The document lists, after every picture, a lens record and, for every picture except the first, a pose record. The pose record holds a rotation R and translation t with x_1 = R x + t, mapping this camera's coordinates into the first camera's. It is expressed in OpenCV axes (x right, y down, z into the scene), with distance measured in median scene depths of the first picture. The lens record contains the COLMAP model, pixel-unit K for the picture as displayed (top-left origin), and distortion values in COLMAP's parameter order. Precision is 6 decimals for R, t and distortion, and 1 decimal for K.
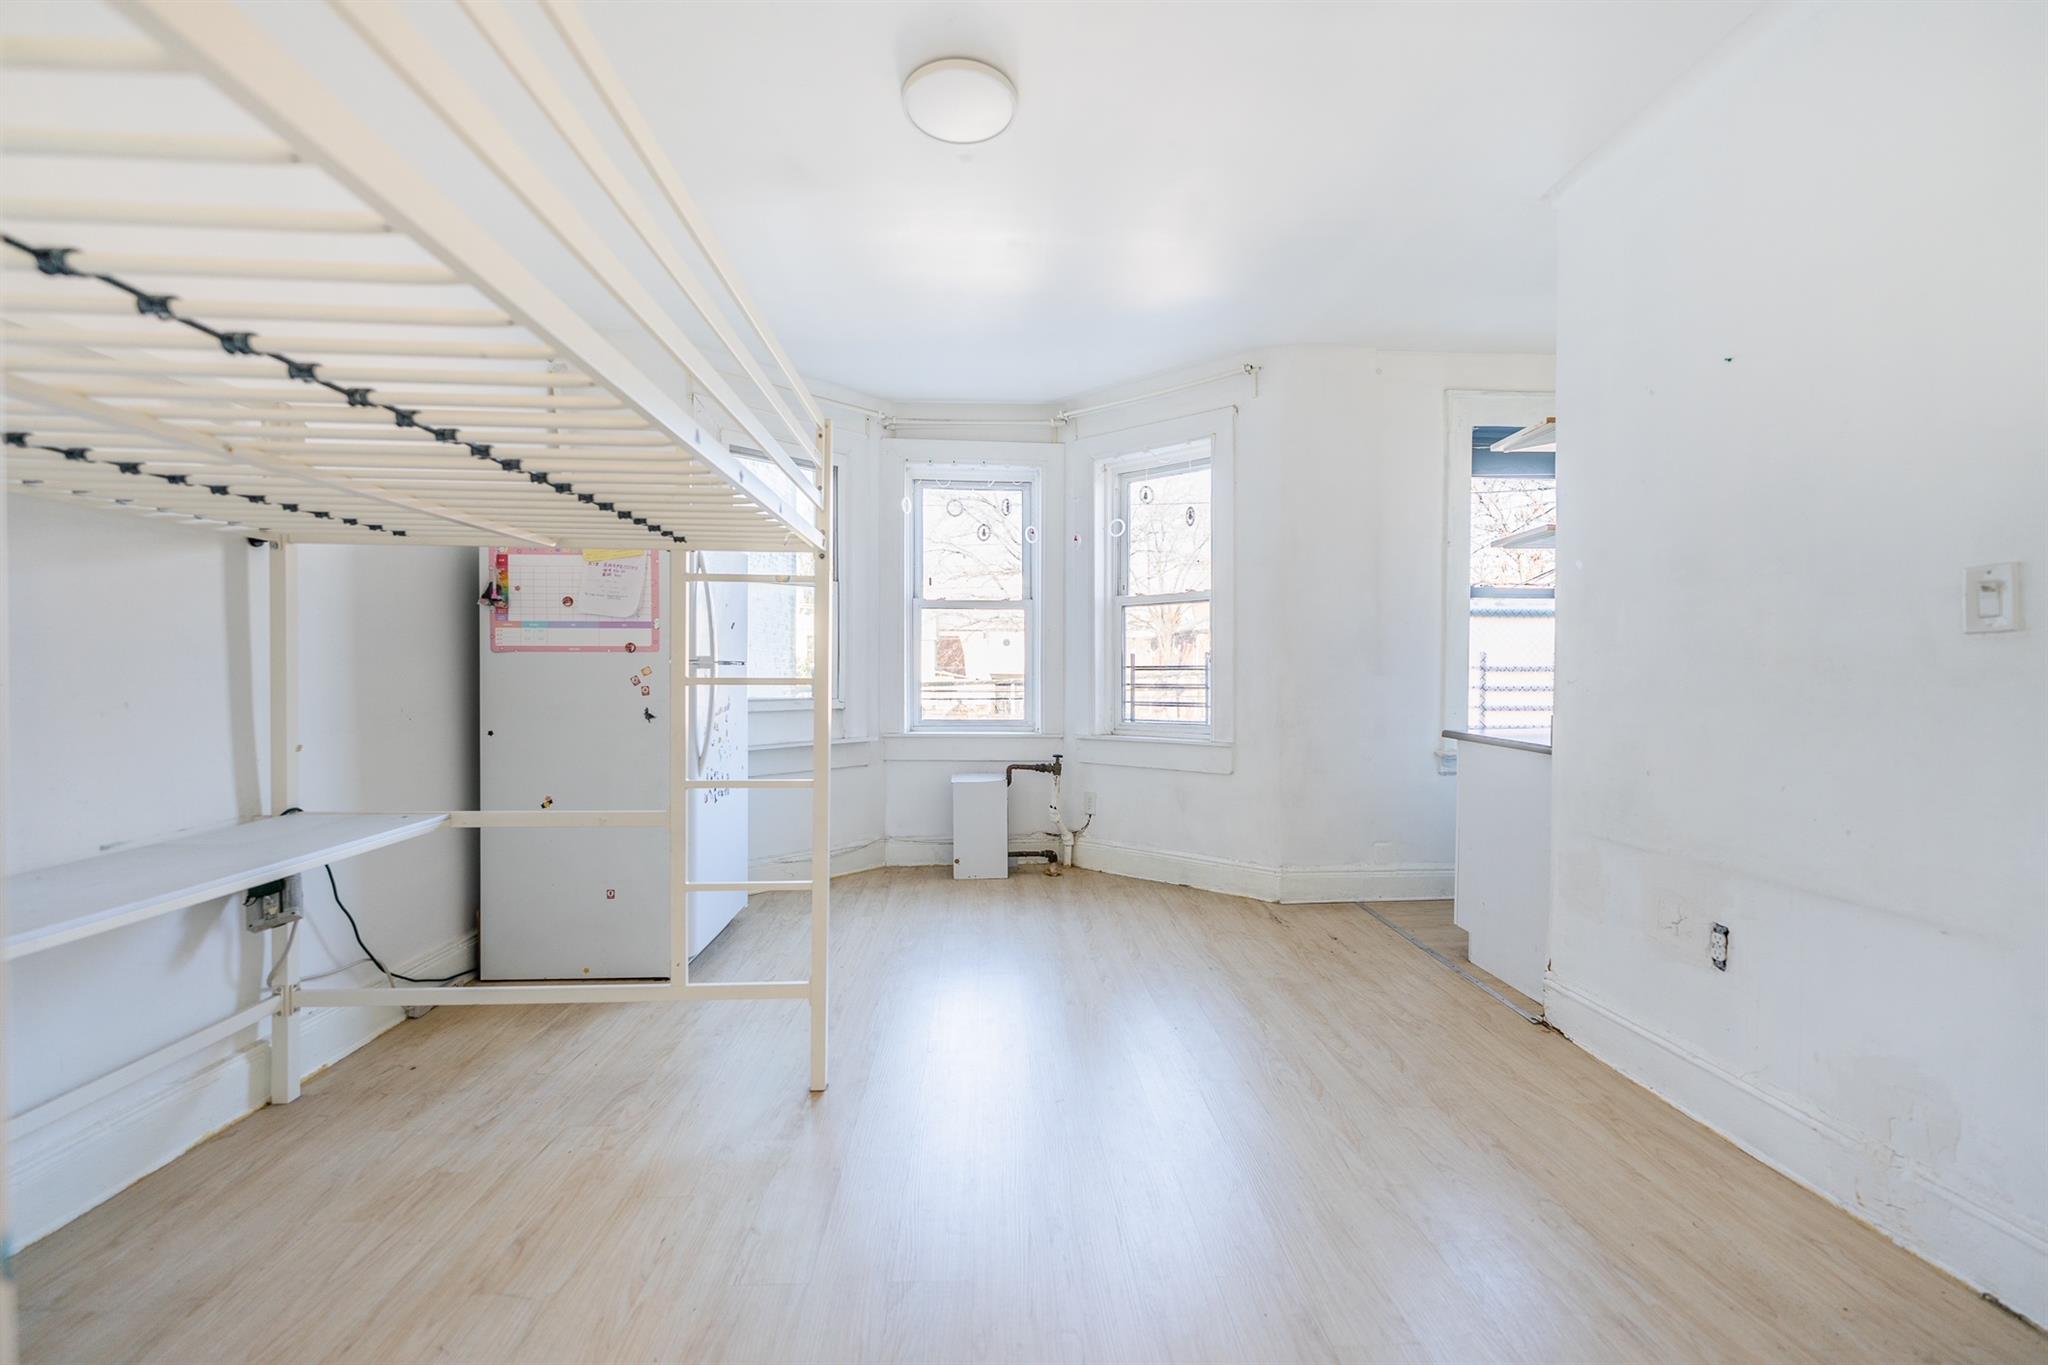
lens RADIAL K [[803.0, 0, 1024.0], [0, 803.0, 682.5], [0, 0, 1]] dist [0.001286, -0.000272]
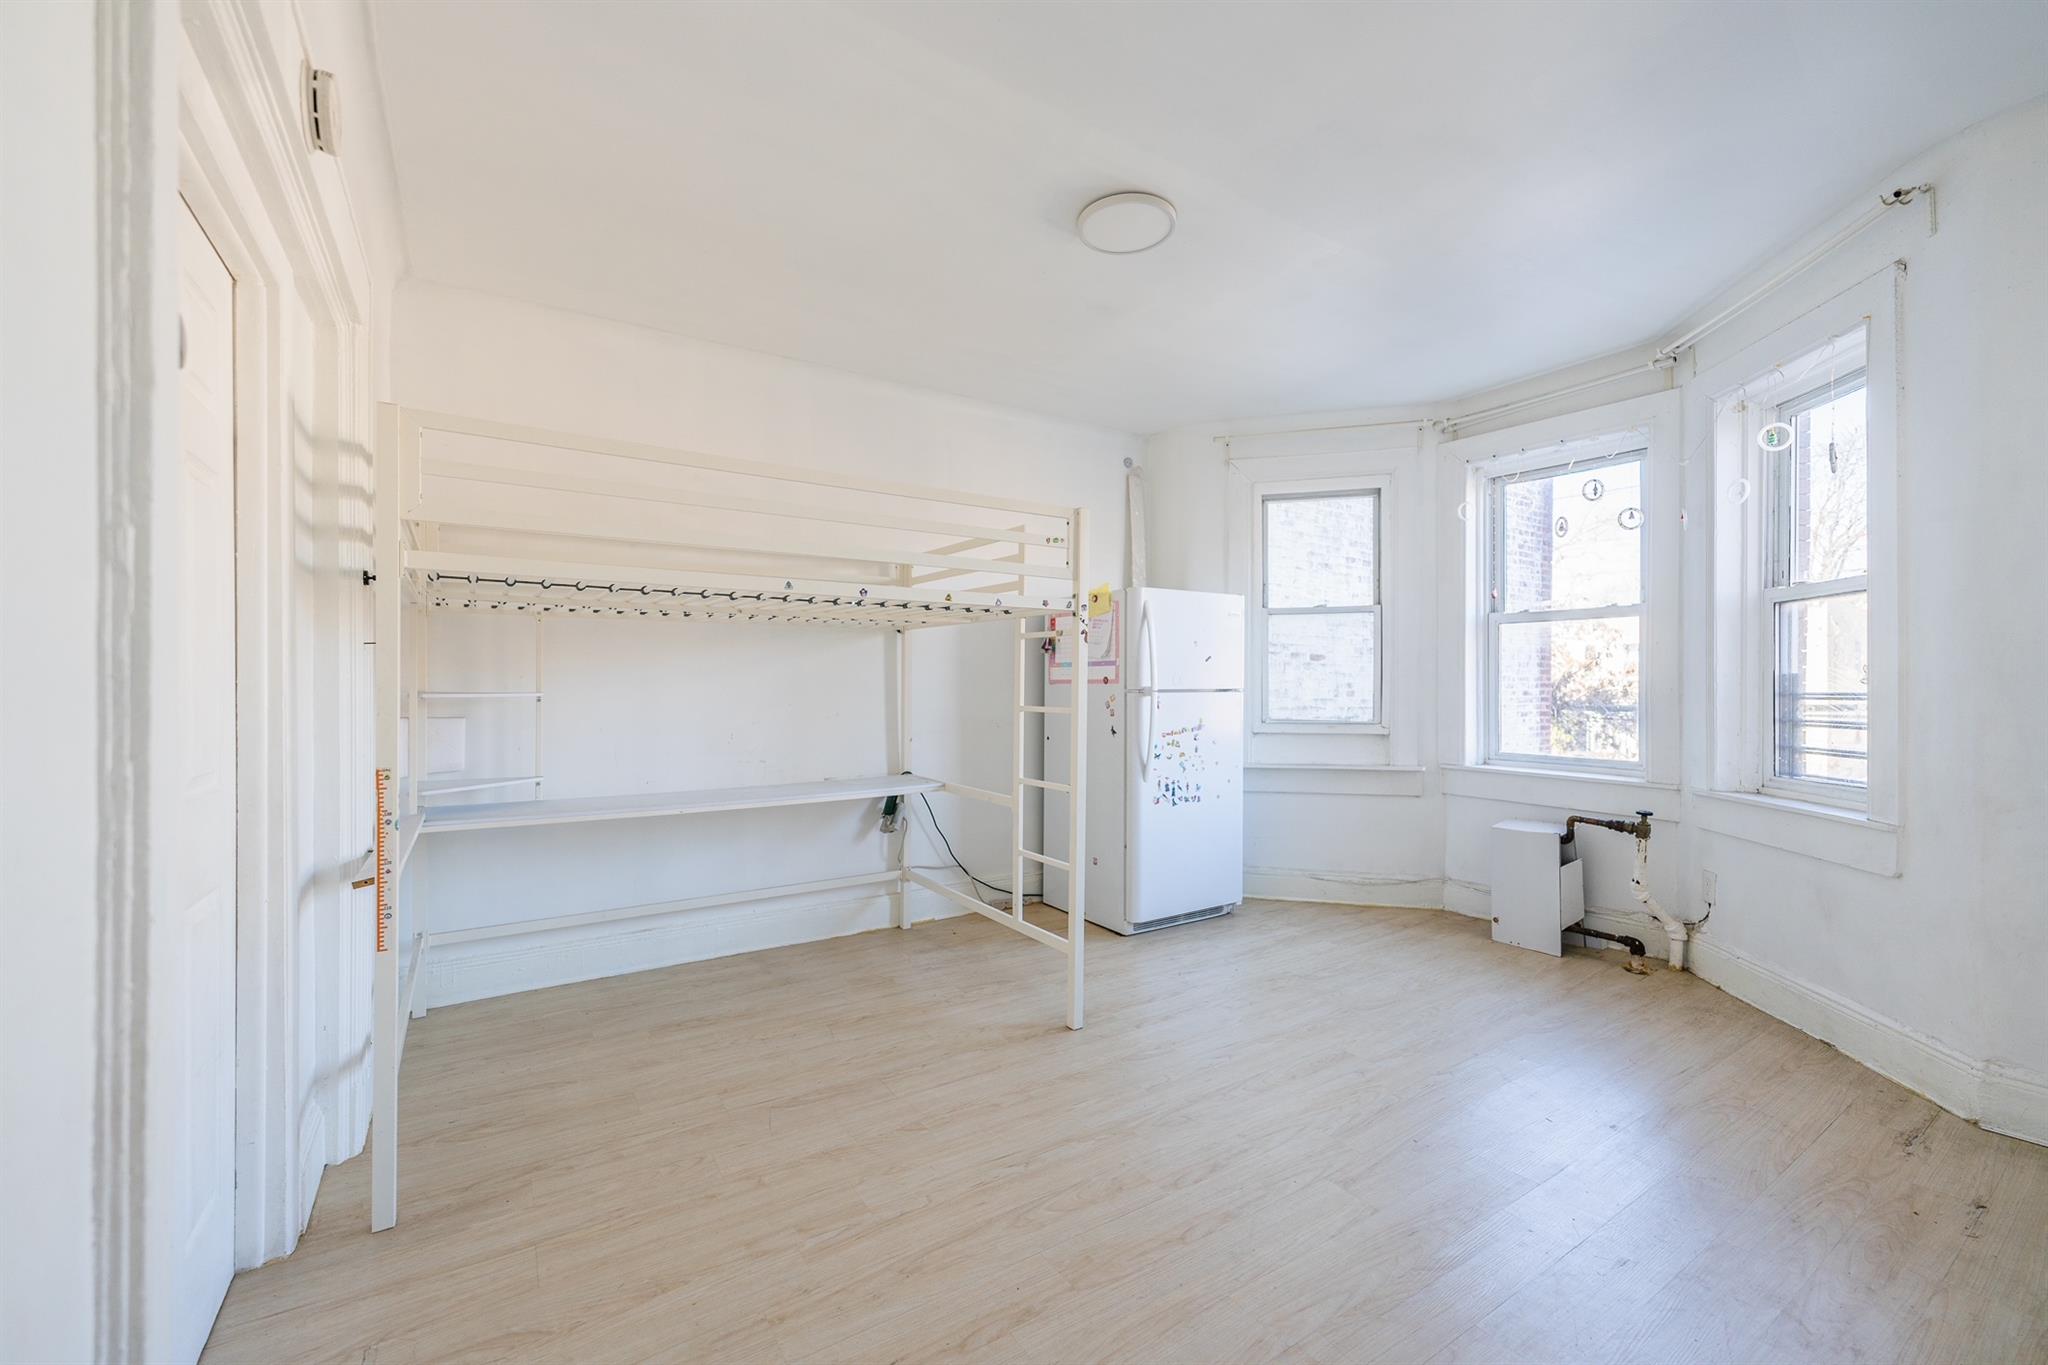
lens RADIAL K [[803.0, 0, 1024.0], [0, 803.0, 682.5], [0, 0, 1]] dist [0.001286, -0.000272]
pose [[0.518804, -0.003963, -0.854884, 0.425857], [-0.010602, 0.999883, -0.011069, -0.016943], [0.854827, 0.014806, 0.518702, 0.135255]]
